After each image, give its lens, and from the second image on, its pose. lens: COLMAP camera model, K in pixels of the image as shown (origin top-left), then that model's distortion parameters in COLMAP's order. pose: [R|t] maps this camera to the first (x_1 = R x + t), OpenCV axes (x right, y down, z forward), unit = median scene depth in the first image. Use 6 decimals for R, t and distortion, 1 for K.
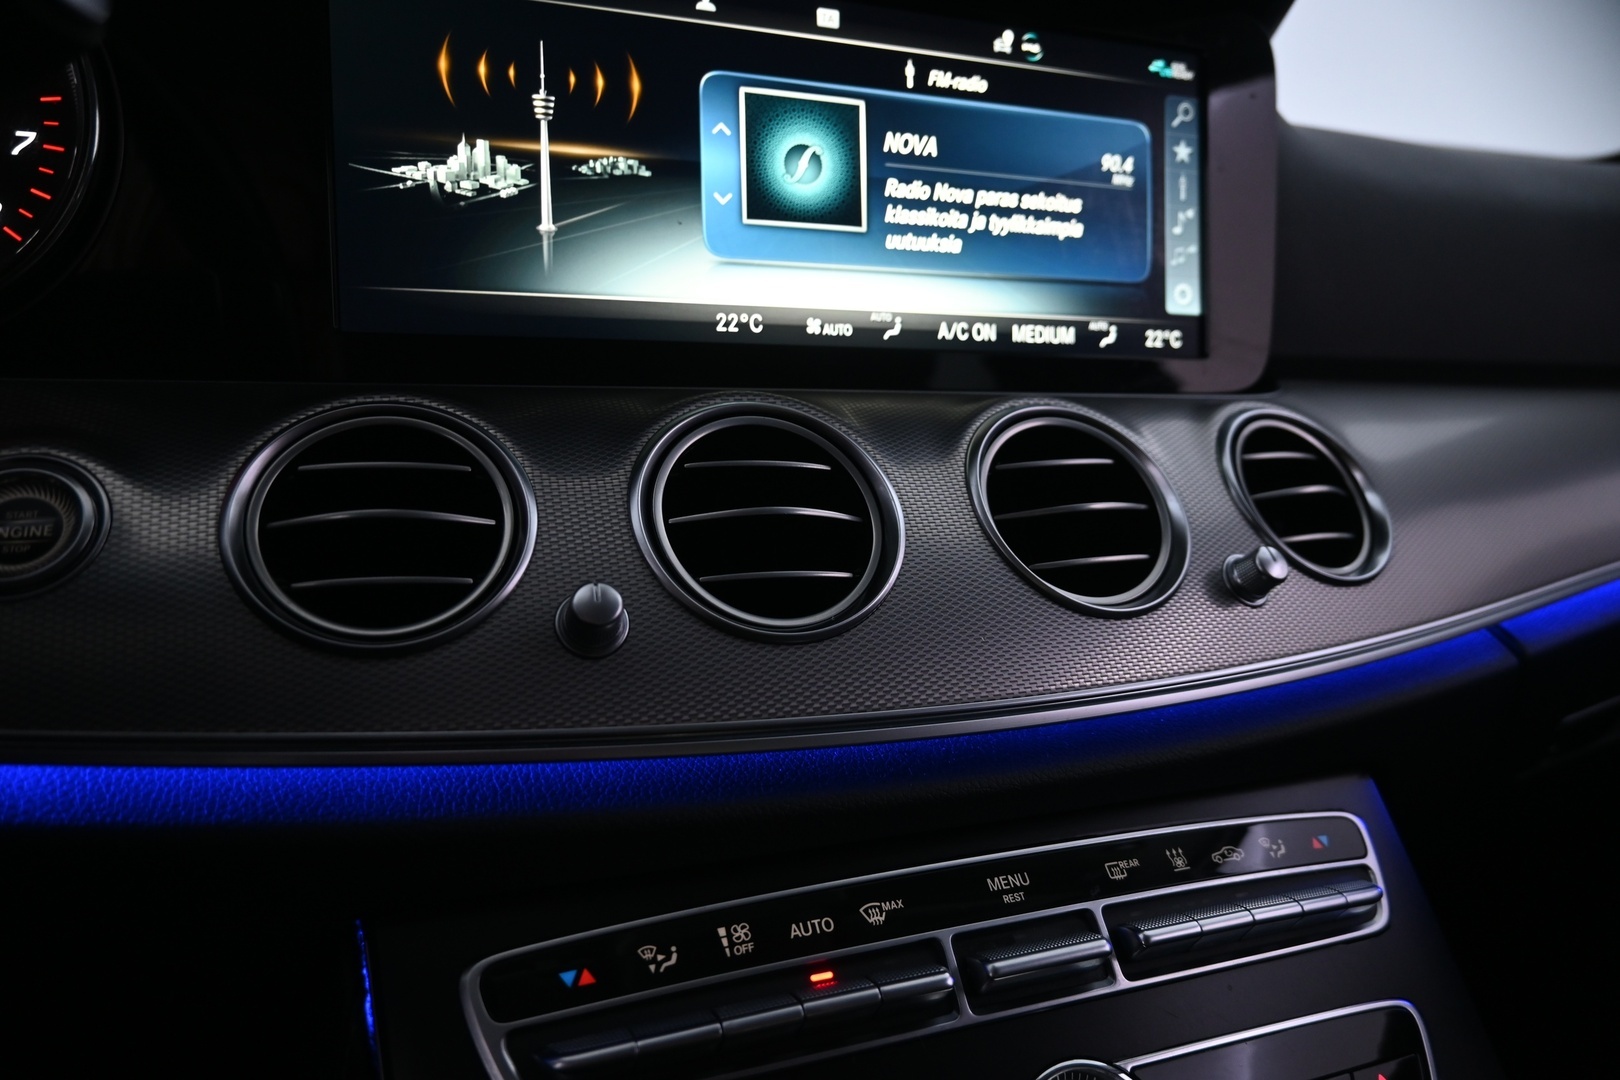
lens RADIAL K [[1067.6, 0, 806.8], [0, 1067.6, 537.4], [0, 0, 1]] dist [-0.004584, -0.000371]
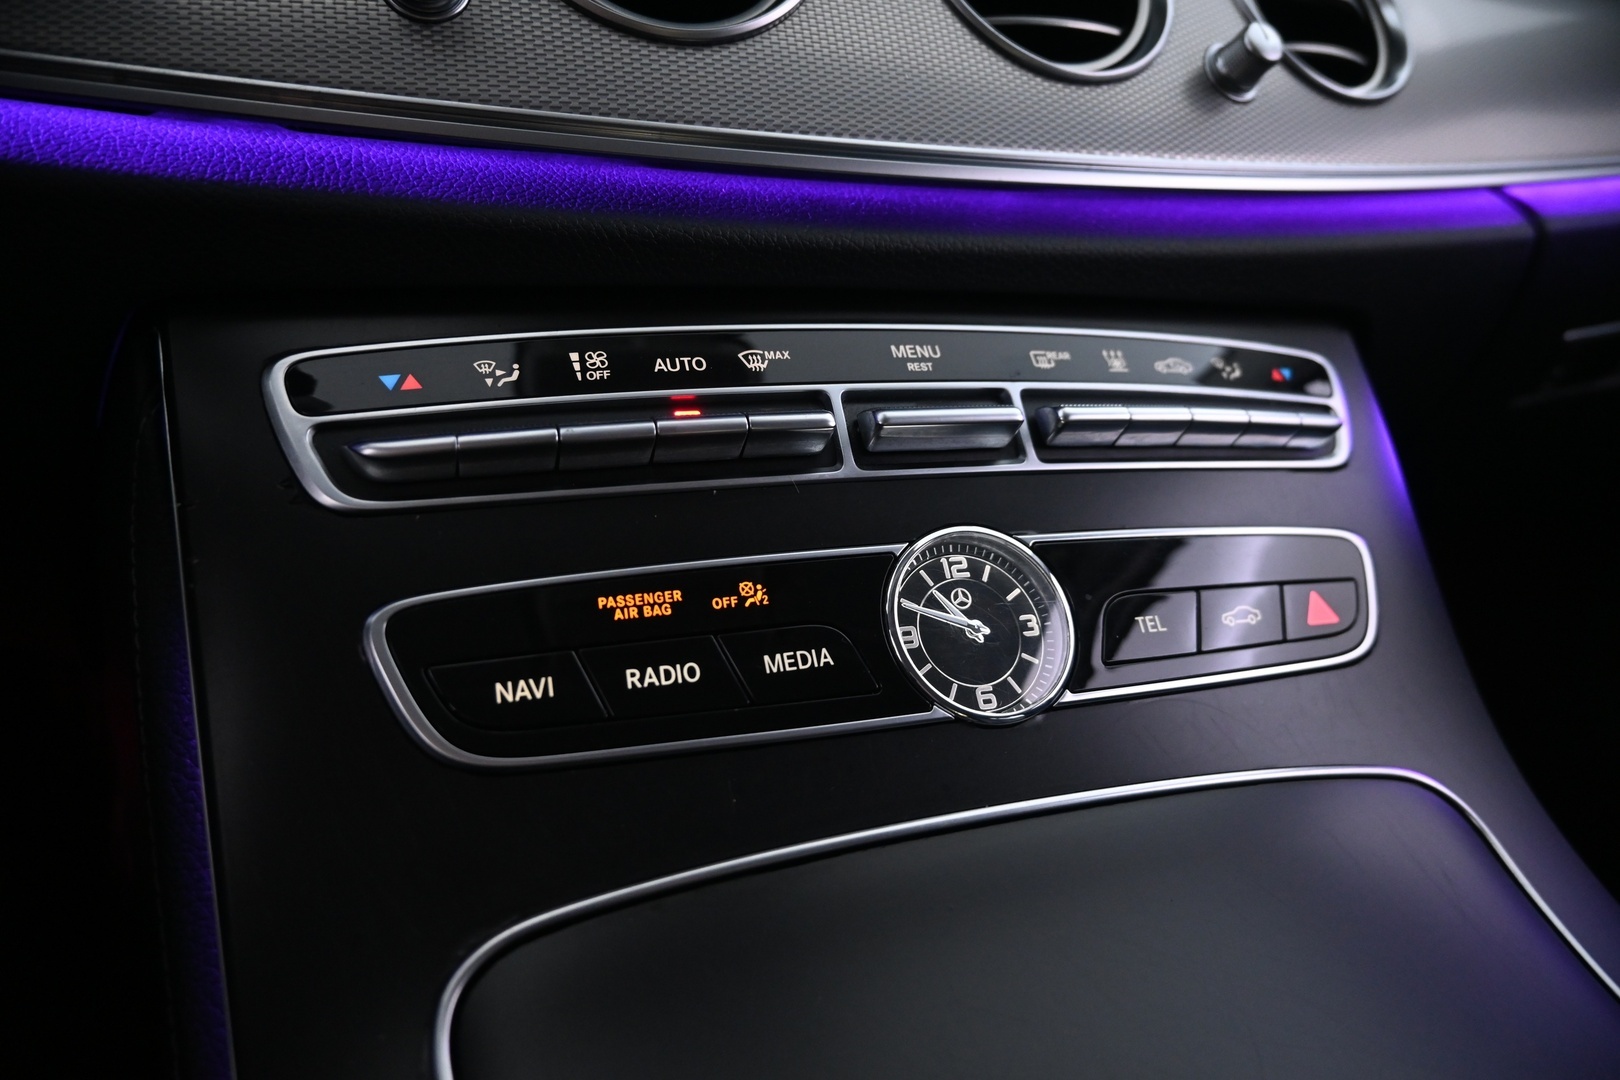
lens RADIAL K [[1067.6, 0, 815.7], [0, 1067.6, 538.0], [0, 0, 1]] dist [-0.004584, -0.000371]
pose [[0.998946, 0.045753, -0.003785, 0.125941], [-0.044389, 0.983632, 0.174638, 0.348814], [0.011713, -0.174286, 0.984625, 0.114230]]
